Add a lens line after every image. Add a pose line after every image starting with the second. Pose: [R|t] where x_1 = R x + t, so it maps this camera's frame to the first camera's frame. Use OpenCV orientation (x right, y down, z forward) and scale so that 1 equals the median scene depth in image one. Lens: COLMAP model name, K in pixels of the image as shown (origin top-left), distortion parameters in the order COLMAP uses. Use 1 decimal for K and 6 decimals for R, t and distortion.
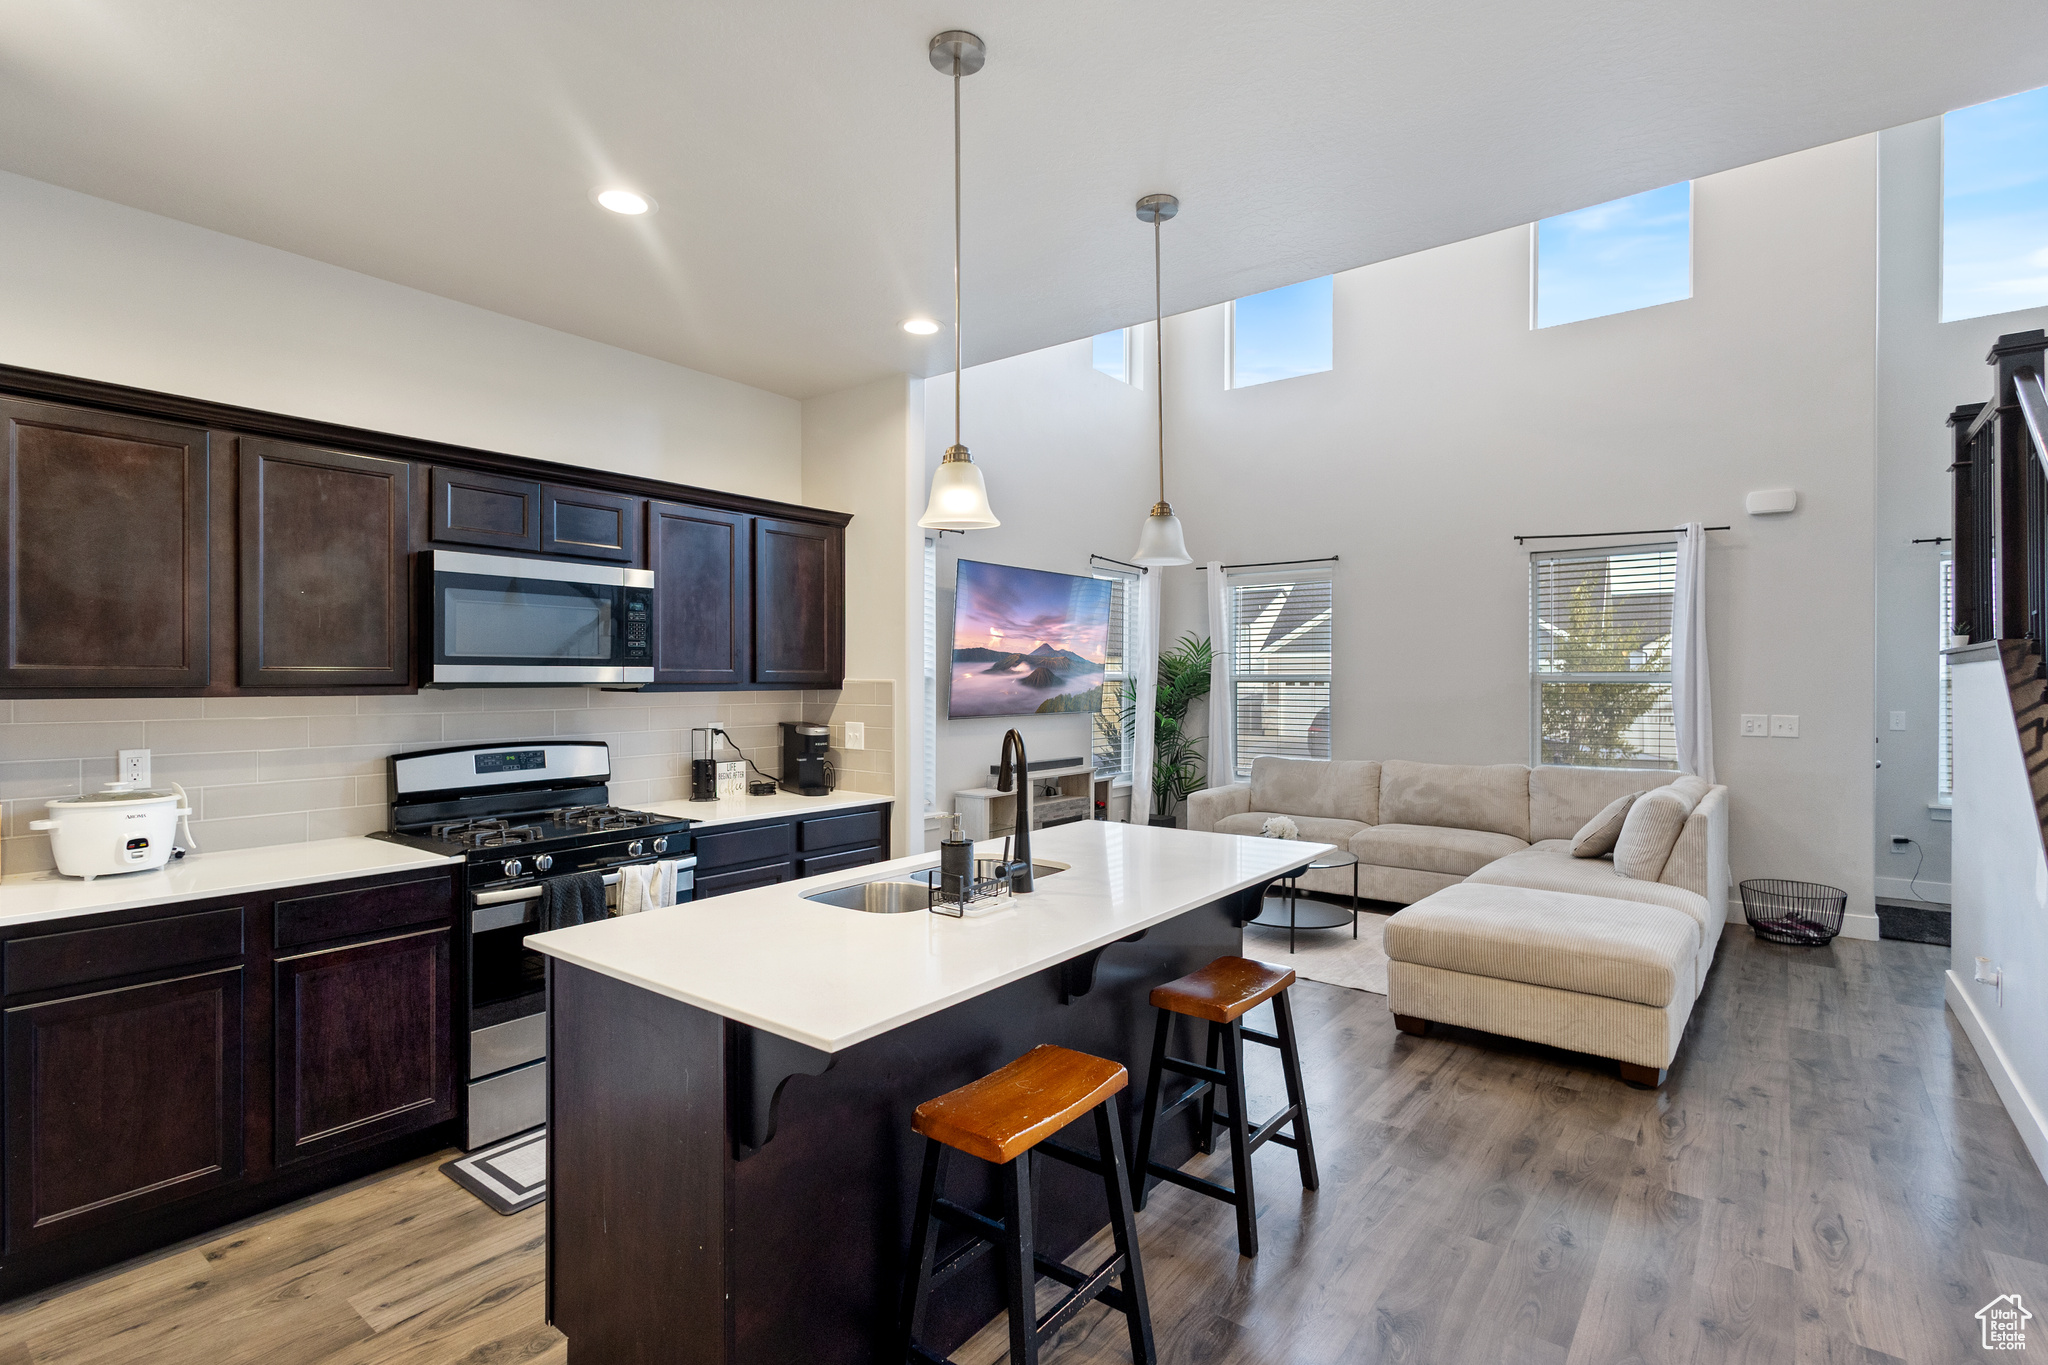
lens RADIAL K [[944.0, 0, 1055.8], [0, 944.0, 679.0], [0, 0, 1]] dist [0.012253, -0.005881]
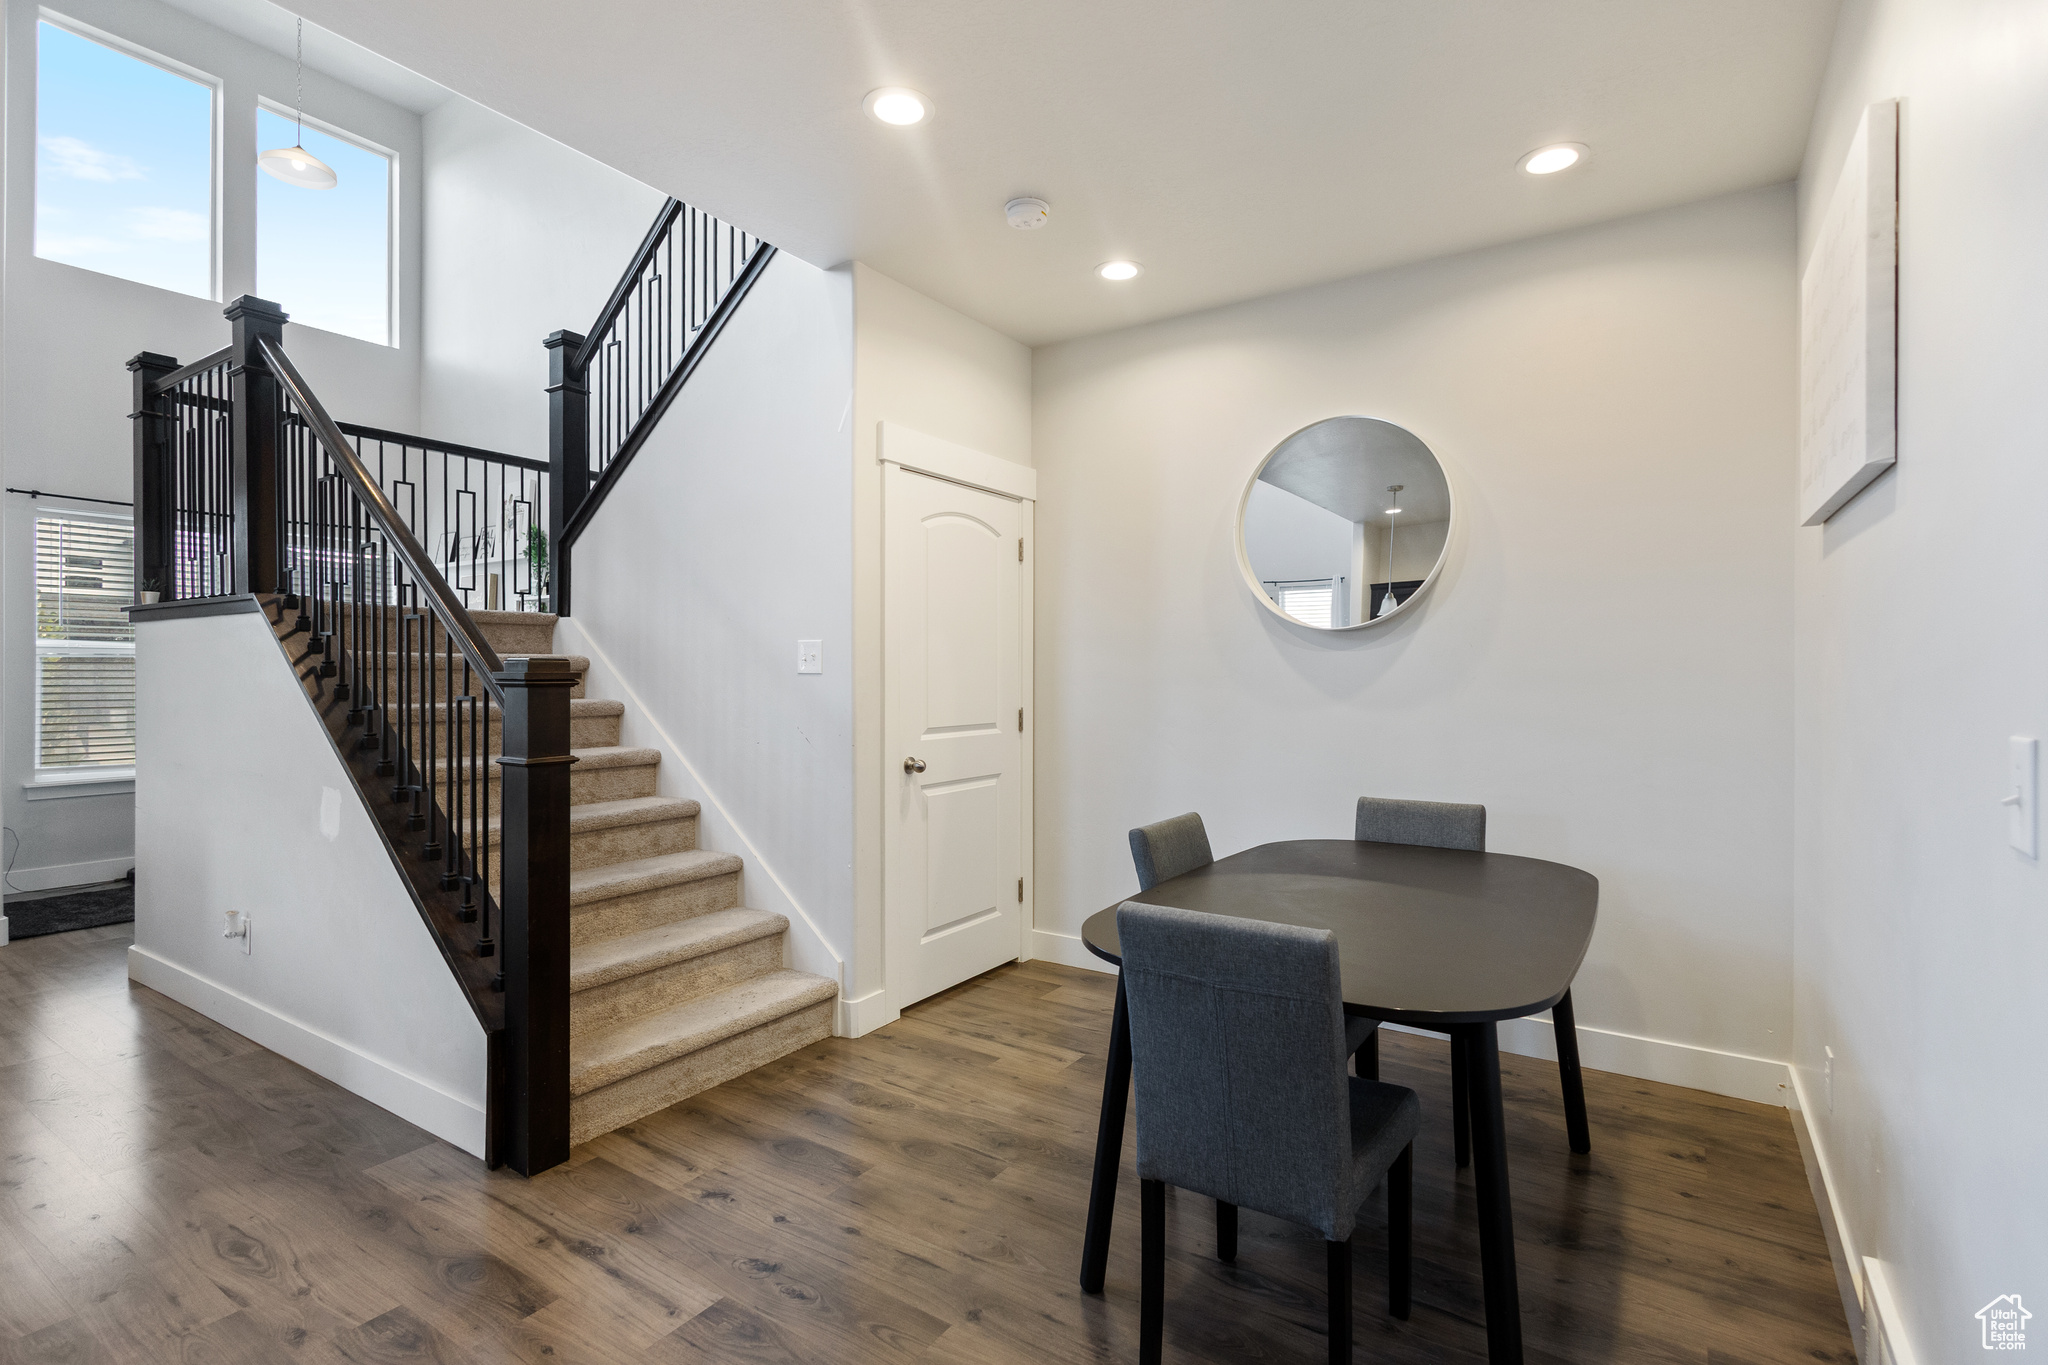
lens RADIAL K [[944.0, 0, 985.2], [0, 944.0, 692.6], [0, 0, 1]] dist [0.012253, -0.005881]
pose [[-0.049812, -0.017247, 0.998610, -0.044233], [-0.010721, 0.999803, 0.016733, 0.029847], [-0.998701, -0.009873, -0.049987, 0.206366]]
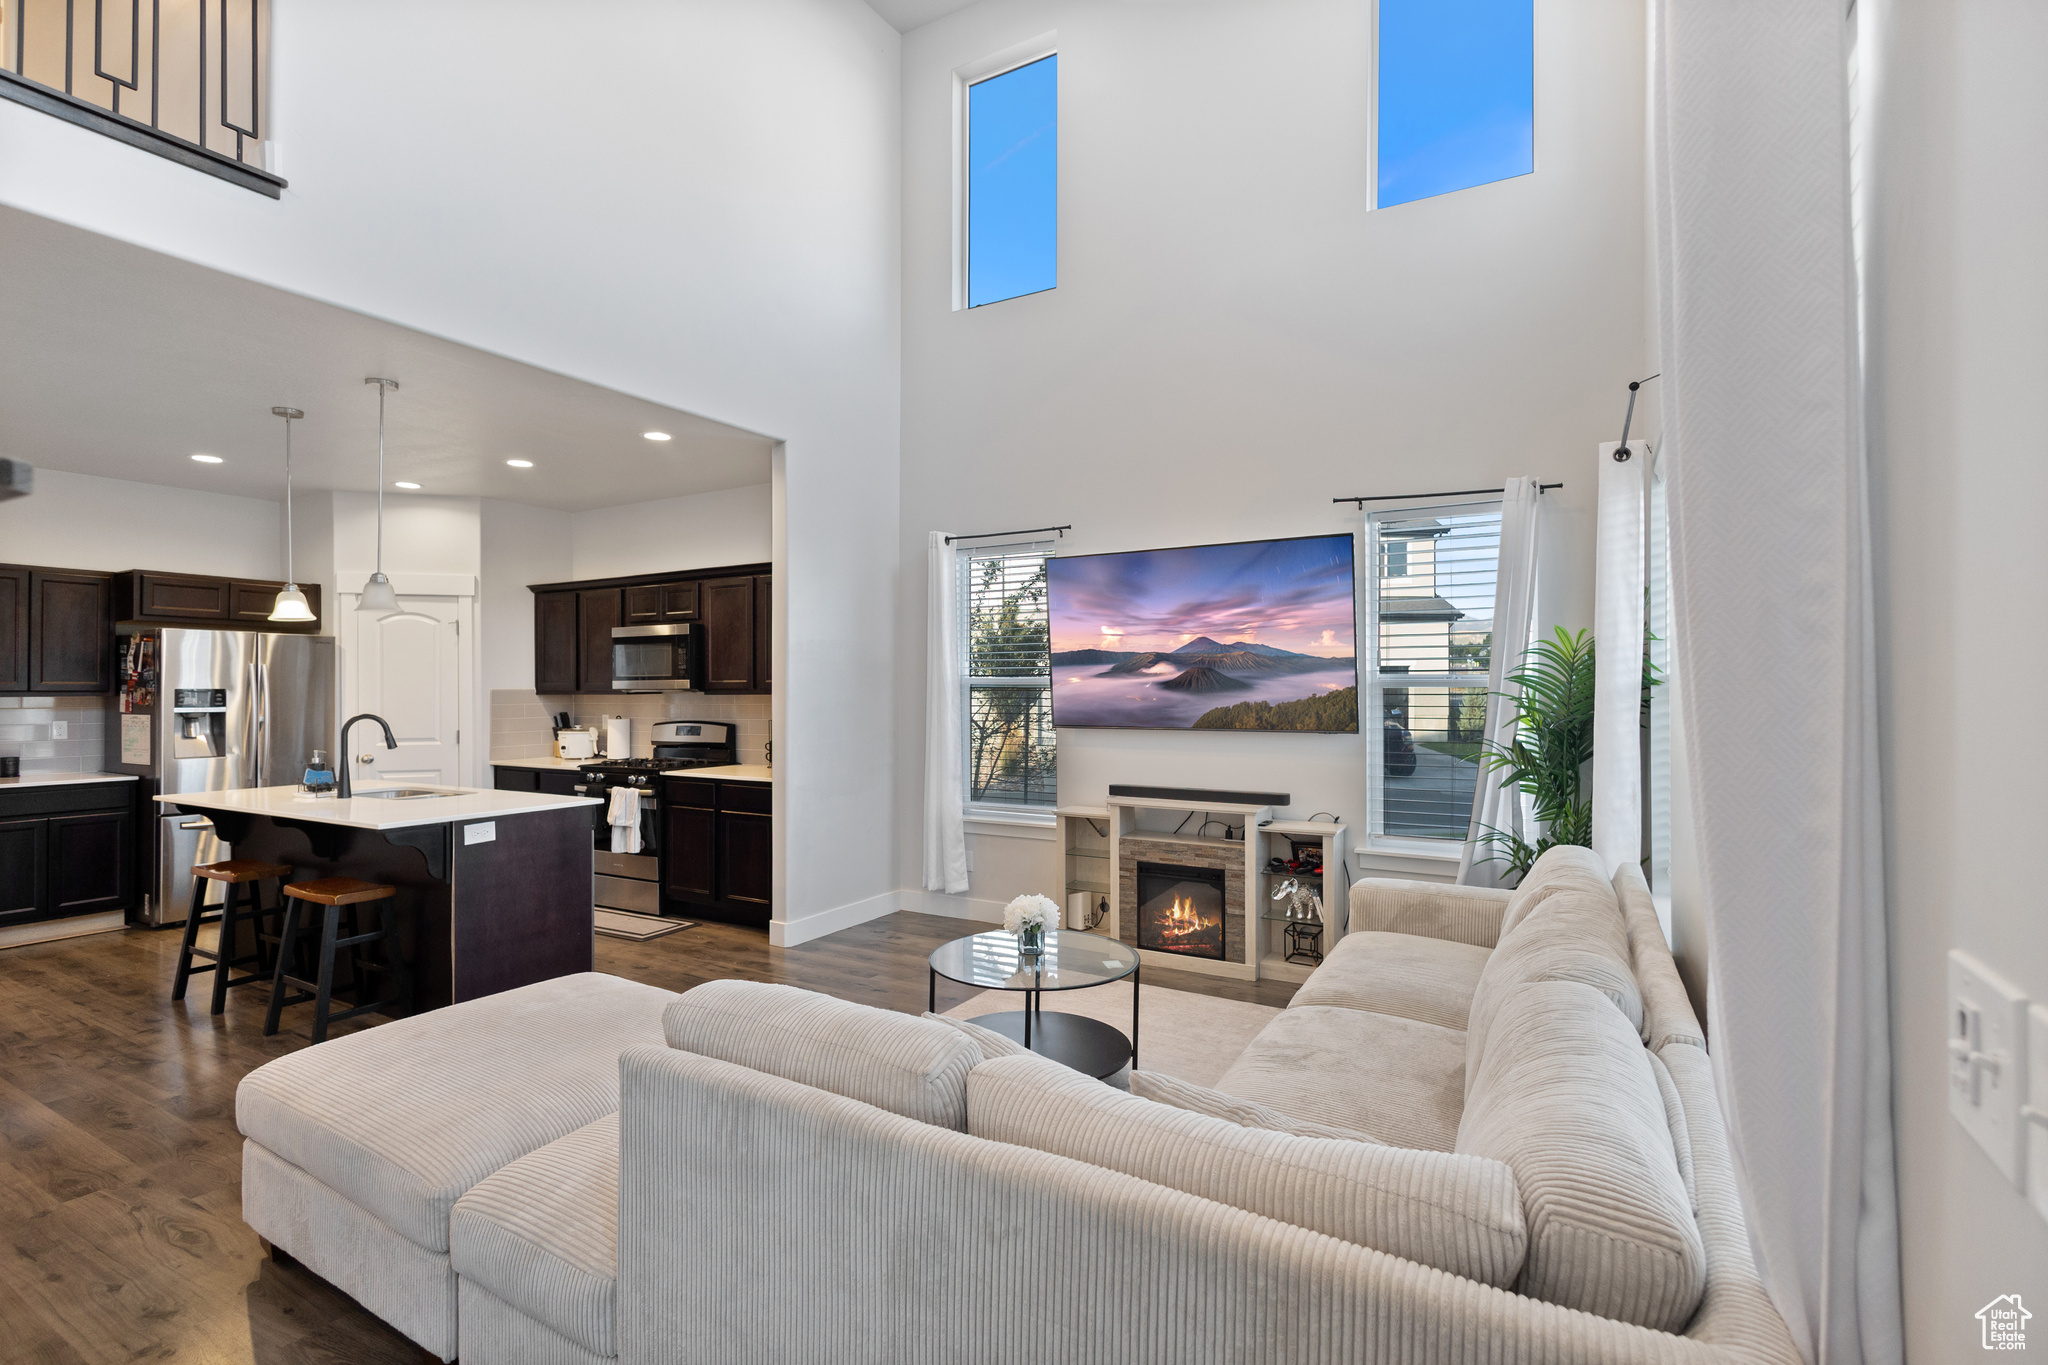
lens RADIAL K [[944.0, 0, 1033.0], [0, 944.0, 650.3], [0, 0, 1]] dist [0.012253, -0.005881]
pose [[0.121782, -0.041230, -0.991700, 1.101208], [0.005902, 0.999149, -0.040815, 0.006192], [0.992539, -0.000883, 0.121922, 1.142632]]
